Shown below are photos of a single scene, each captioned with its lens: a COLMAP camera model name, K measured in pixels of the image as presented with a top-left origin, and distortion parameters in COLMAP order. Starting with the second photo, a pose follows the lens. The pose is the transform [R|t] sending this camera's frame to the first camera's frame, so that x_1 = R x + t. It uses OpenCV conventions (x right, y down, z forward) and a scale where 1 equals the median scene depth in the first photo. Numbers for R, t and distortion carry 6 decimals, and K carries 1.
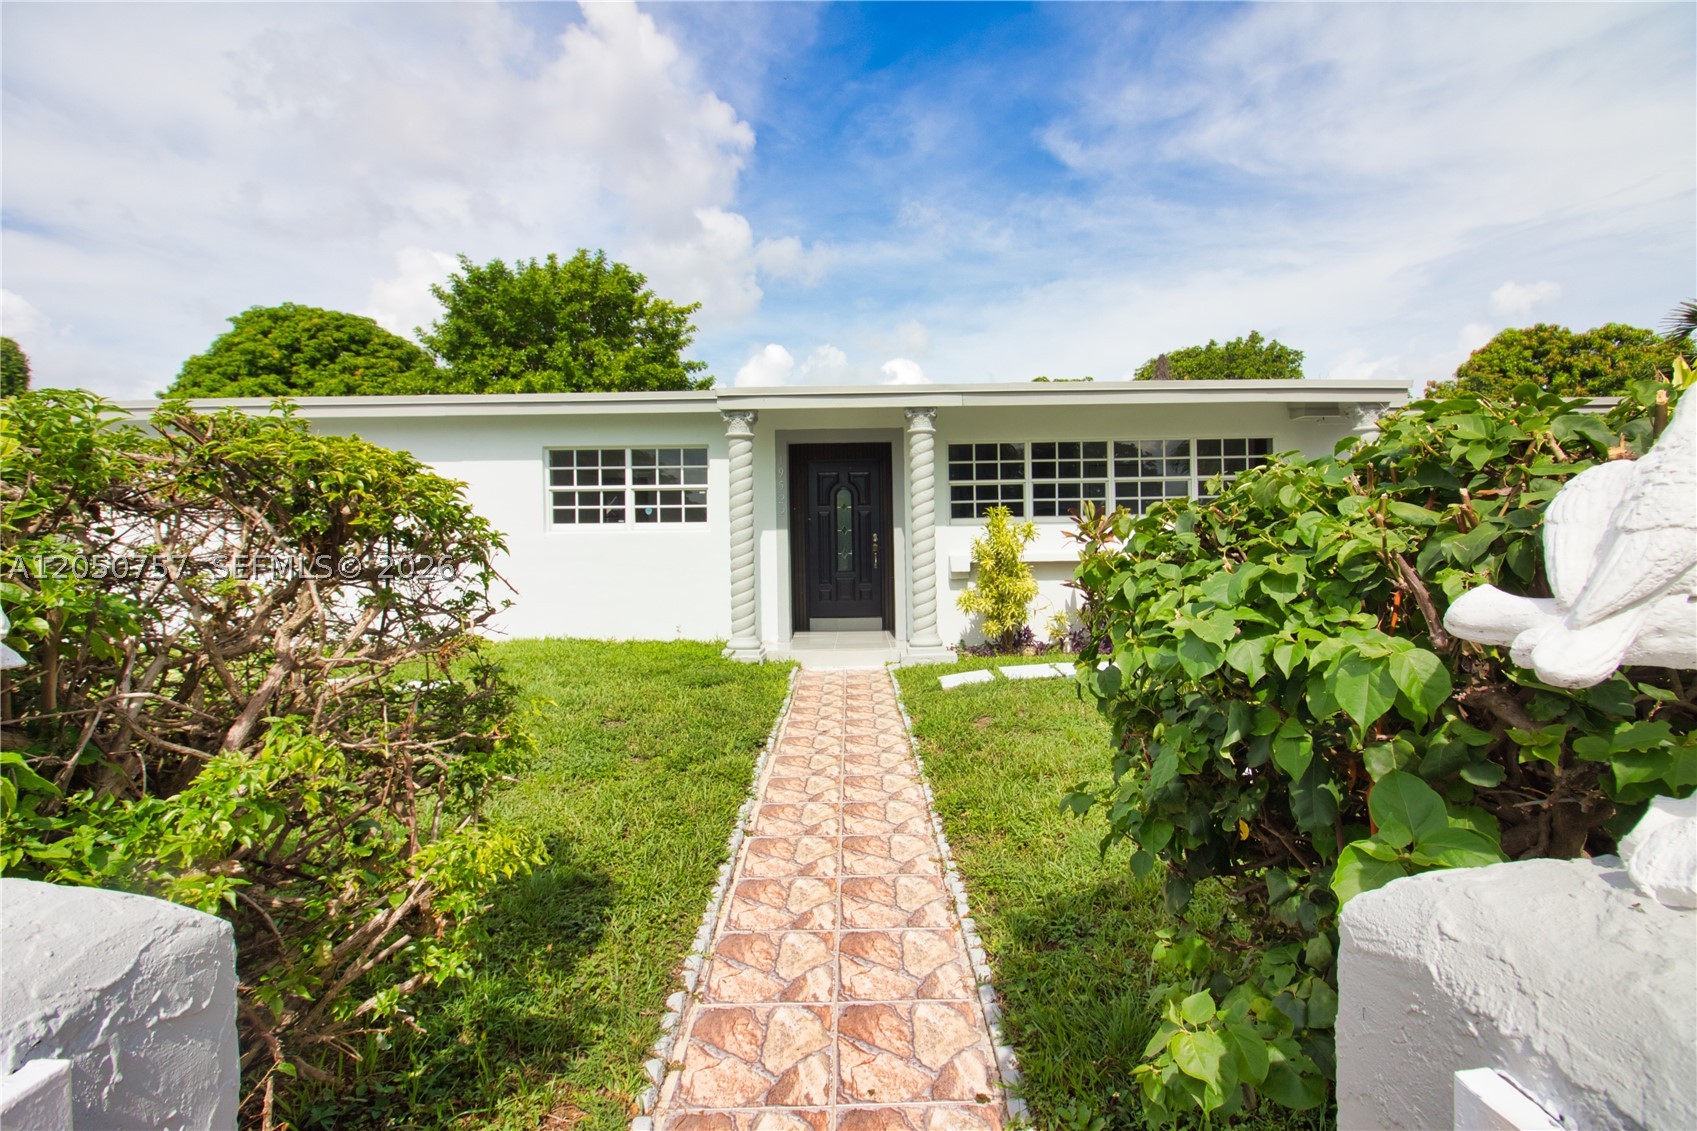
lens RADIAL K [[779.1, 0, 850.3], [0, 779.1, 556.5], [0, 0, 1]] dist [0.000209, 0.000199]
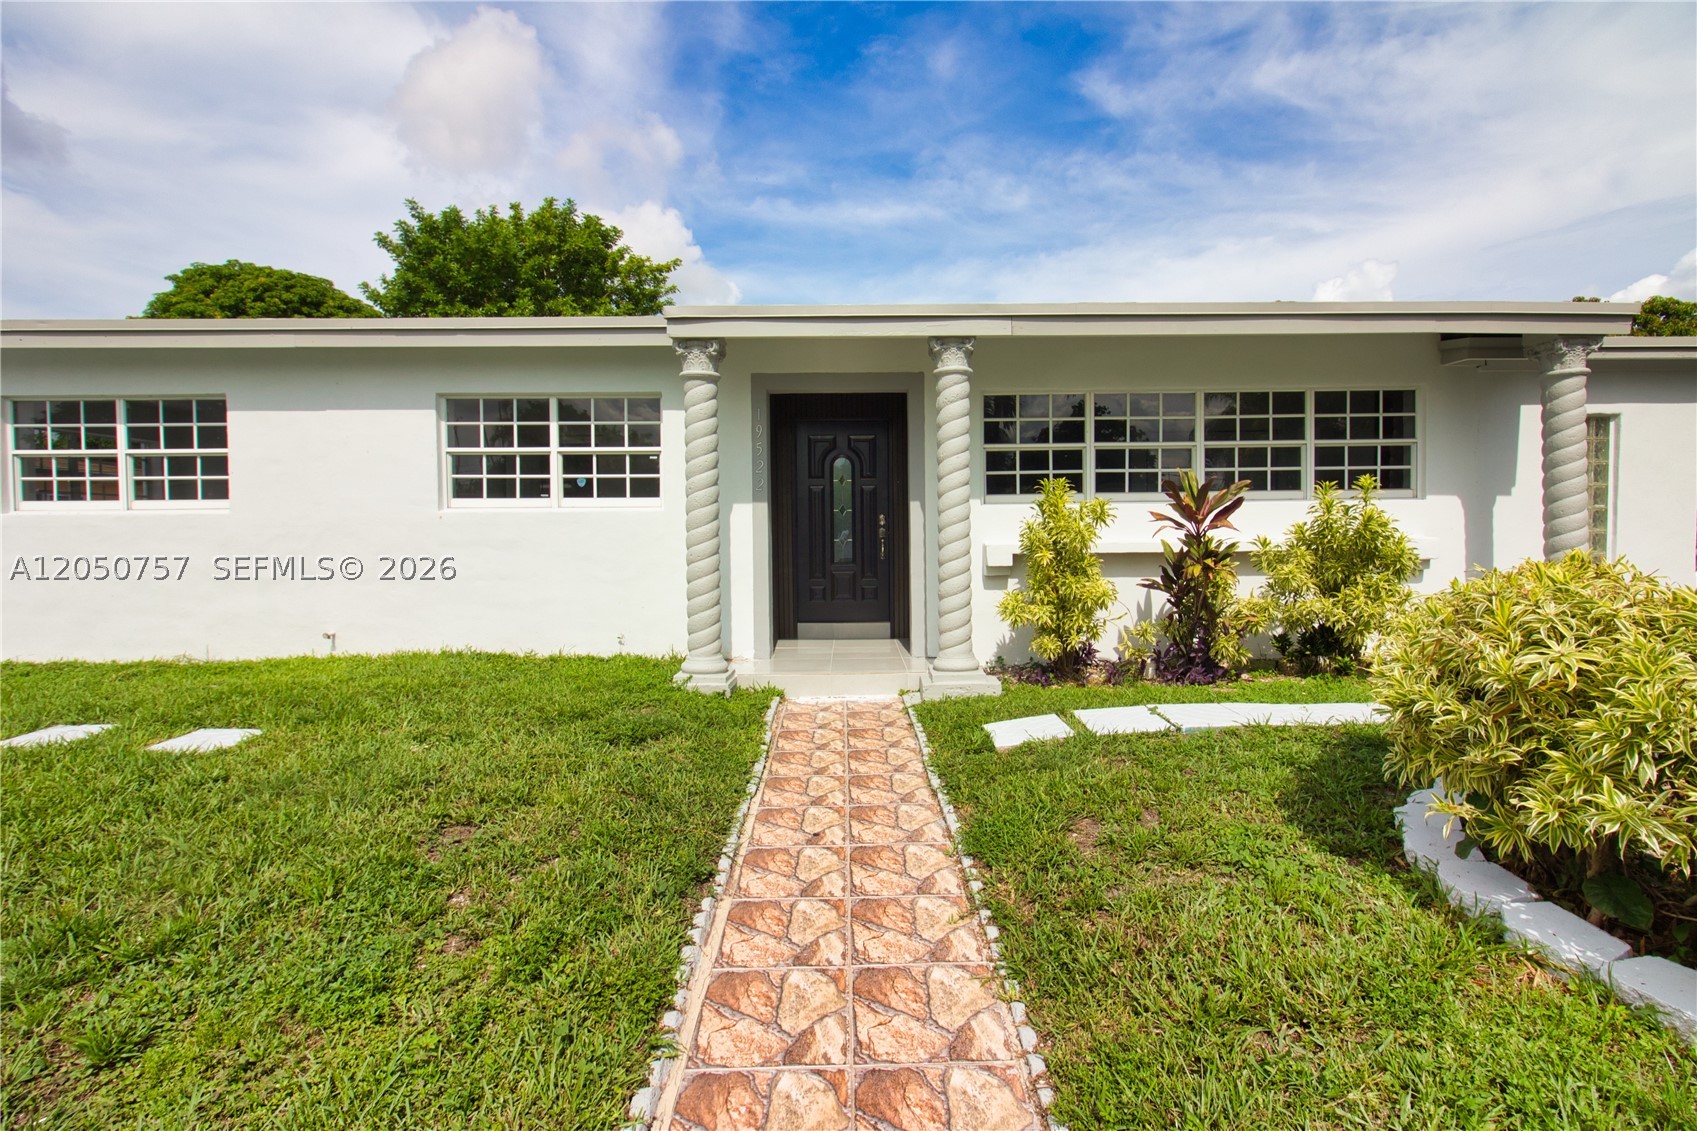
lens RADIAL K [[779.1, 0, 850.3], [0, 779.1, 556.5], [0, 0, 1]] dist [0.000209, 0.000199]
pose [[0.999923, 0.005985, 0.010876, -0.009022], [-0.006219, 0.999747, 0.021610, -0.004645], [-0.010744, -0.021676, 0.999707, 0.250031]]
